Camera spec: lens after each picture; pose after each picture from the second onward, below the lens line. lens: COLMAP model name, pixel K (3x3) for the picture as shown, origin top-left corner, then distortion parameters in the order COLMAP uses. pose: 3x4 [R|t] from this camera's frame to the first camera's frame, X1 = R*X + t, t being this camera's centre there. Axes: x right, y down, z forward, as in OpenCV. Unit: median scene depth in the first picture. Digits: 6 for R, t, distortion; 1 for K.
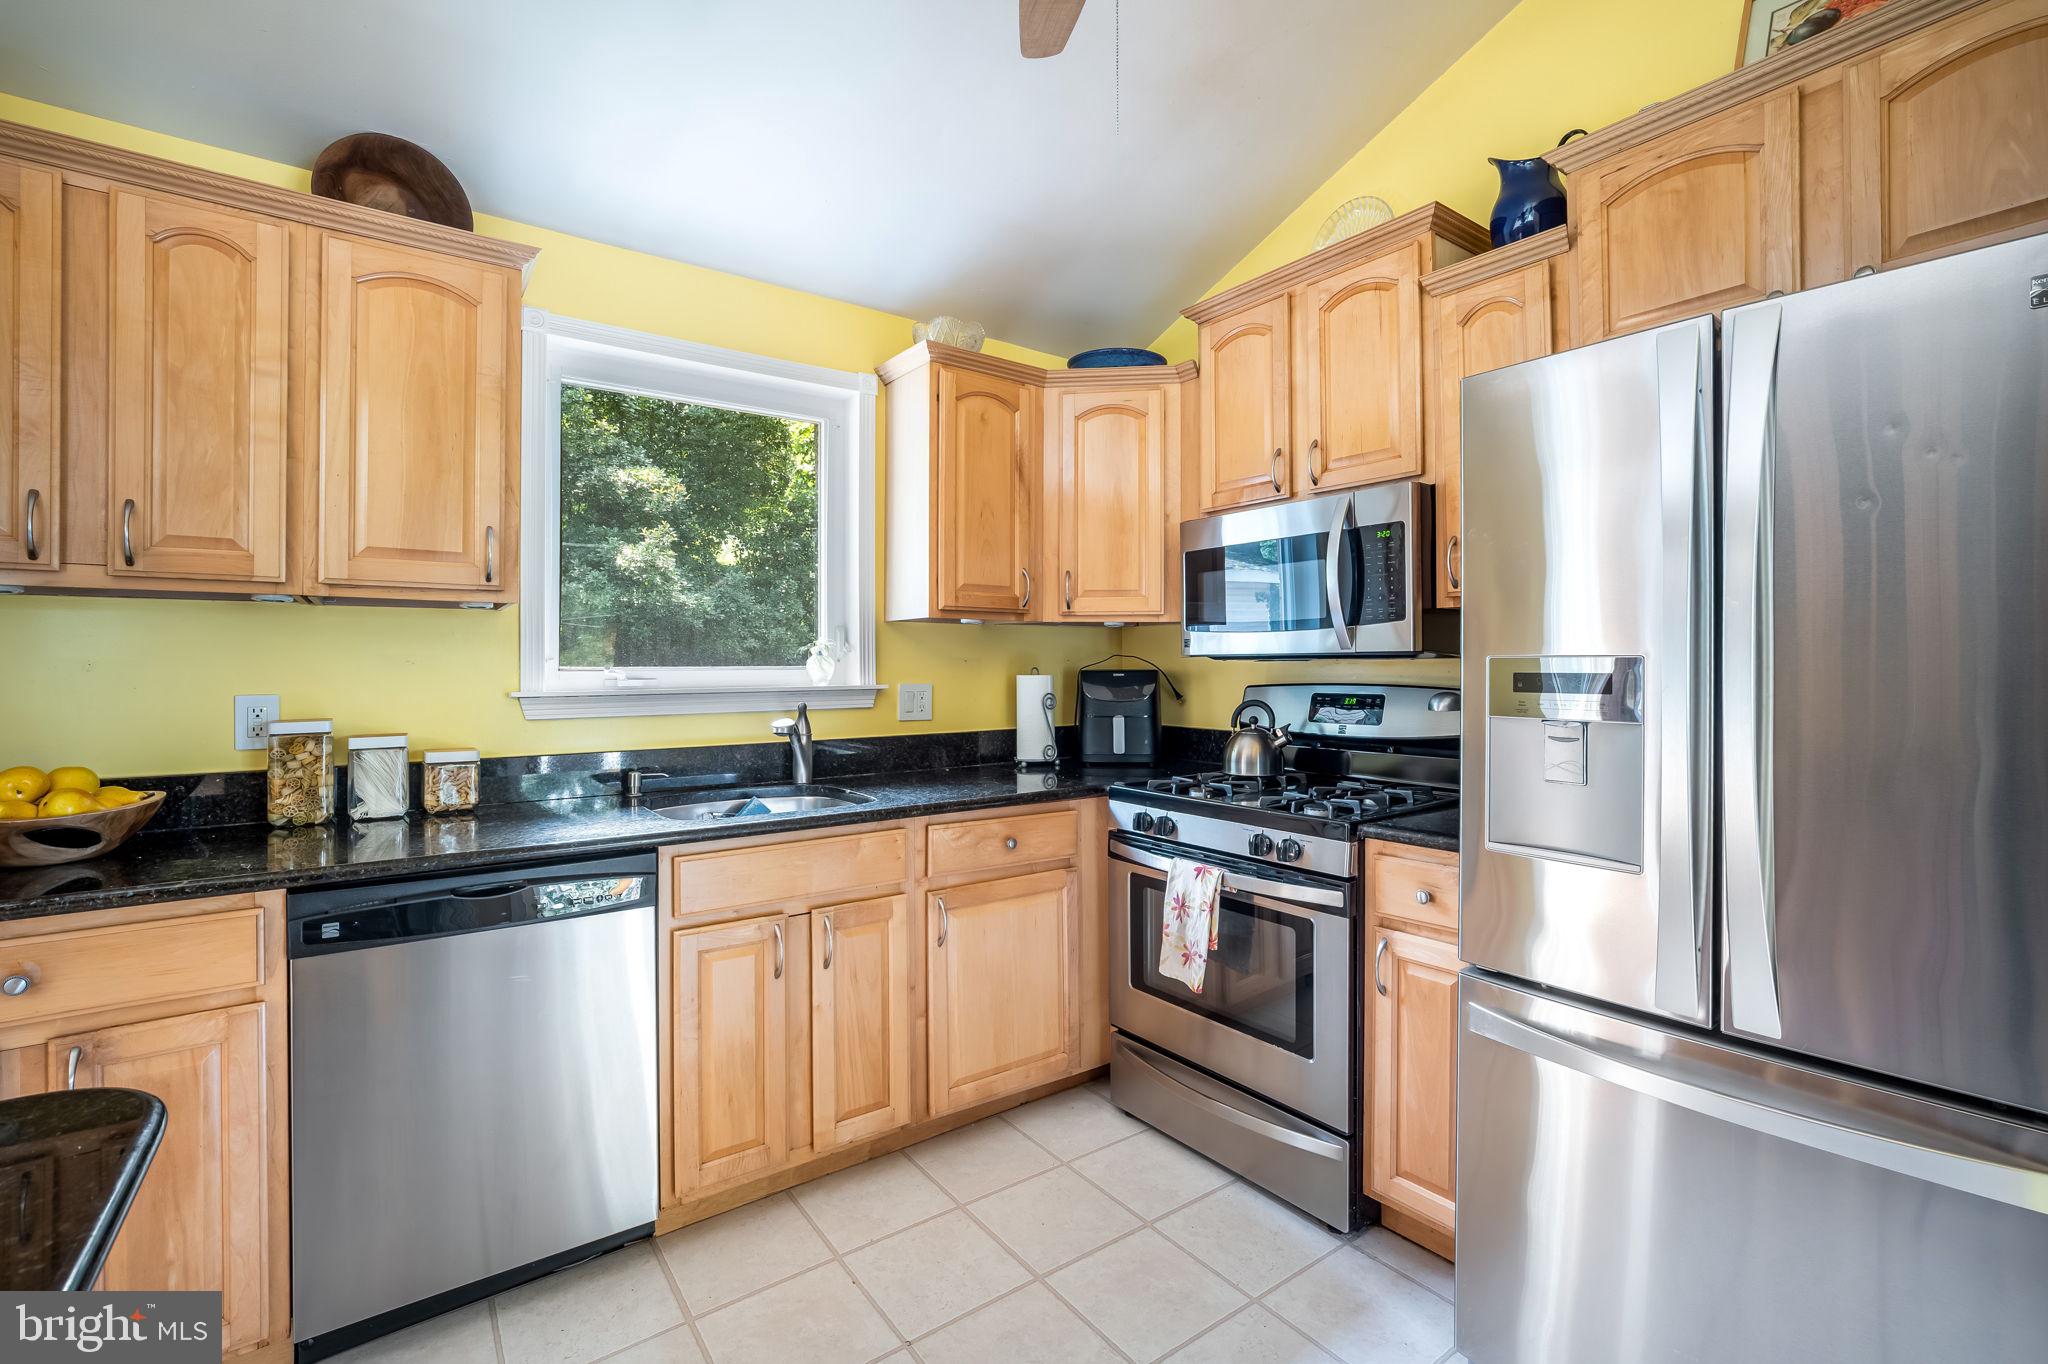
lens RADIAL K [[937.2, 0, 1030.2], [0, 937.2, 659.0], [0, 0, 1]] dist [-0.043487, 0.015757]
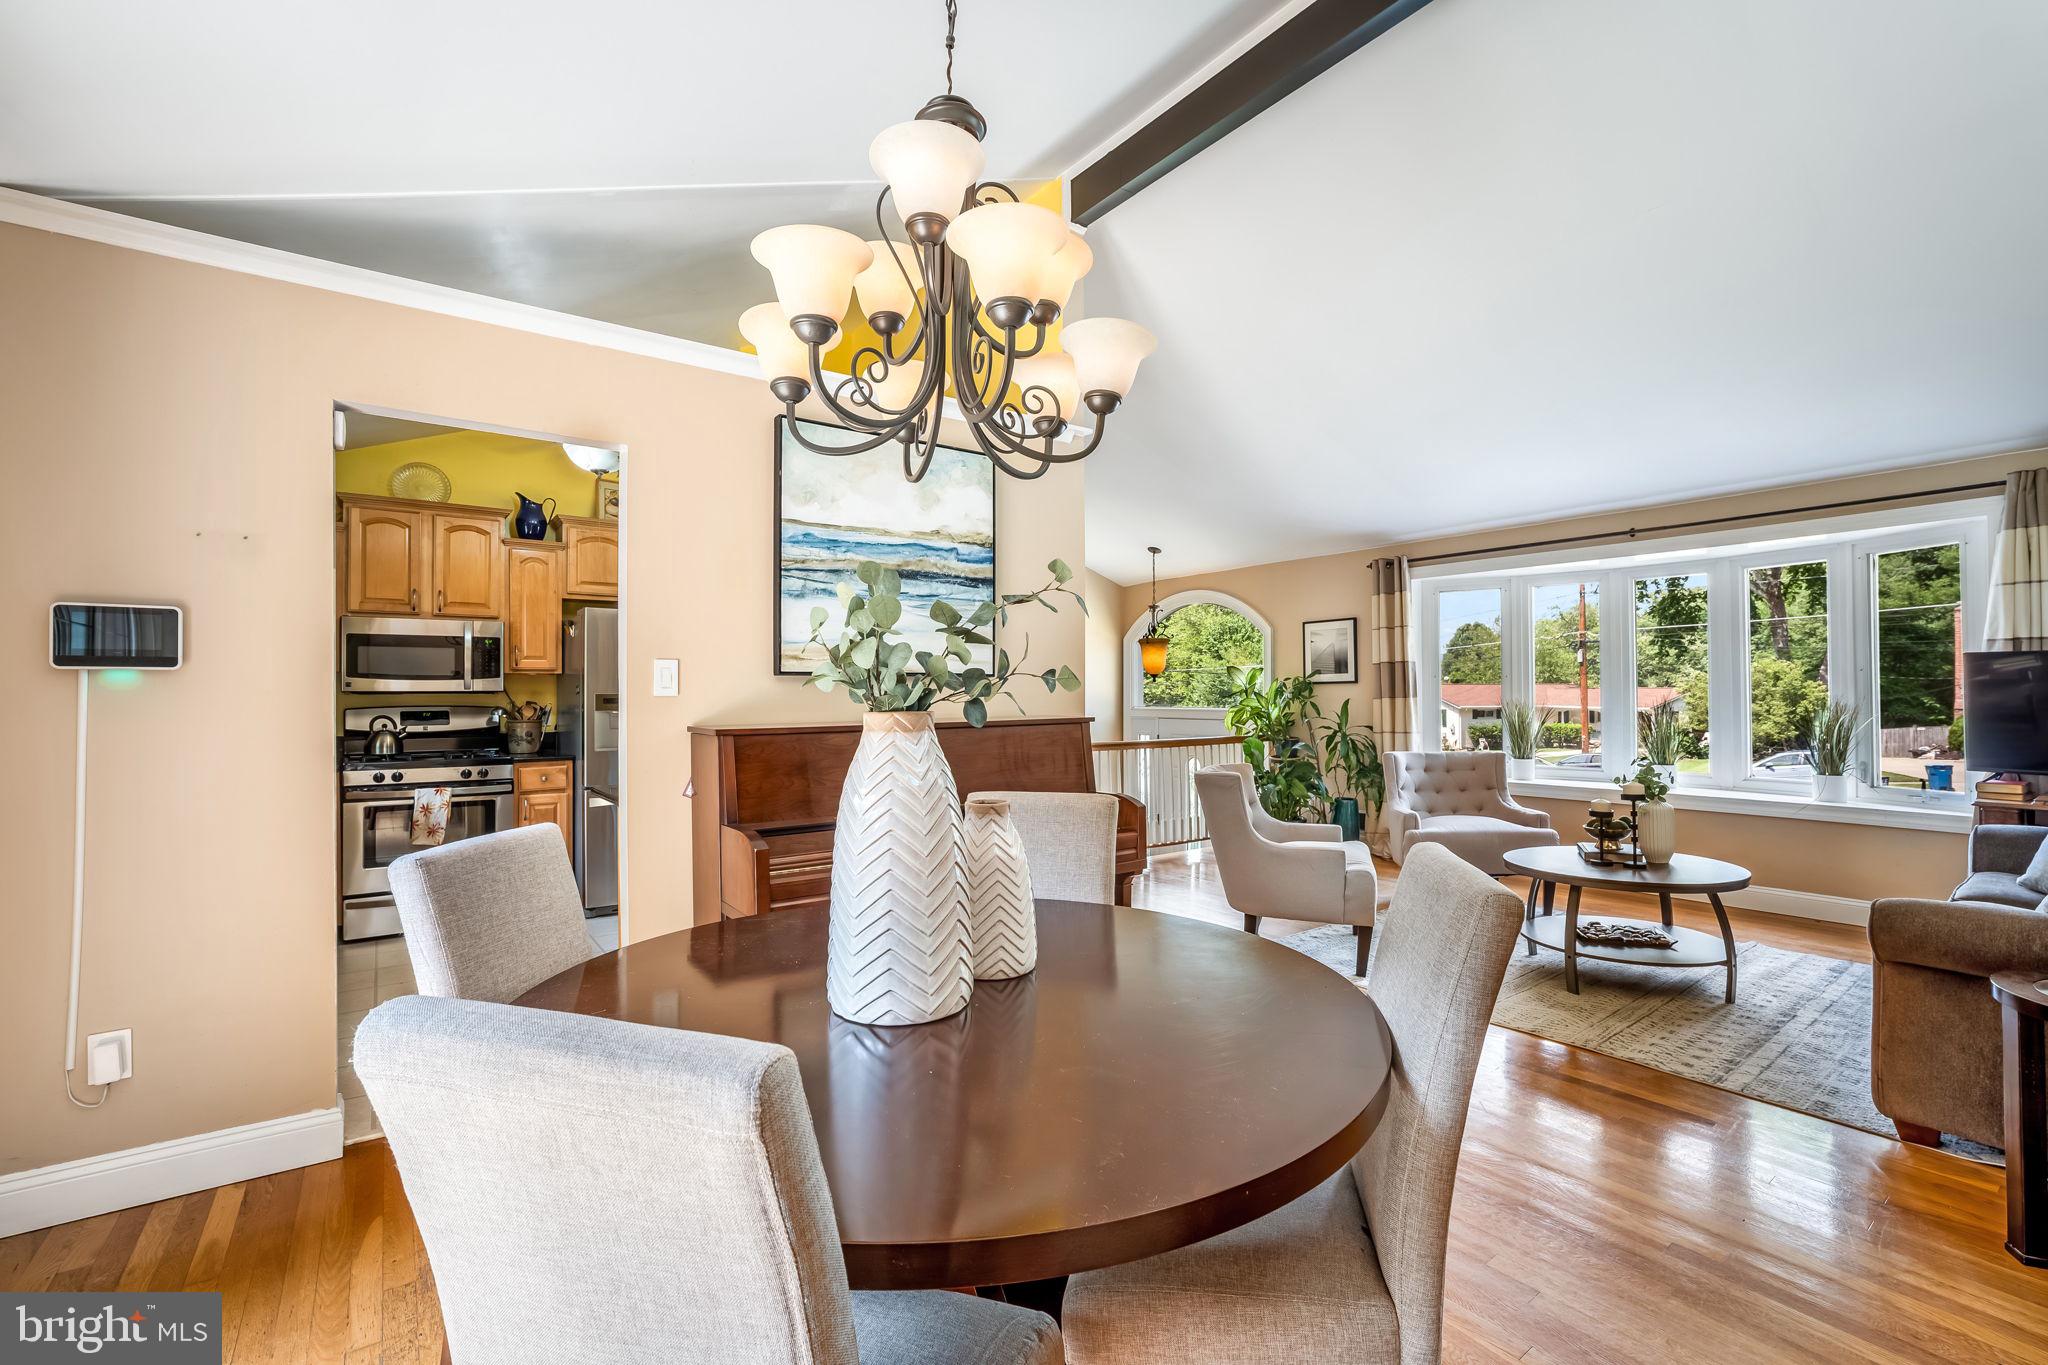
lens RADIAL K [[920.4, 0, 1024.0], [0, 920.4, 682.5], [0, 0, 1]] dist [-0.046633, 0.014870]
pose [[0.044392, 0.009019, 0.998973, -2.074466], [-0.001859, 0.999958, -0.008945, -0.014825], [-0.999012, -0.001460, 0.044407, -0.527077]]
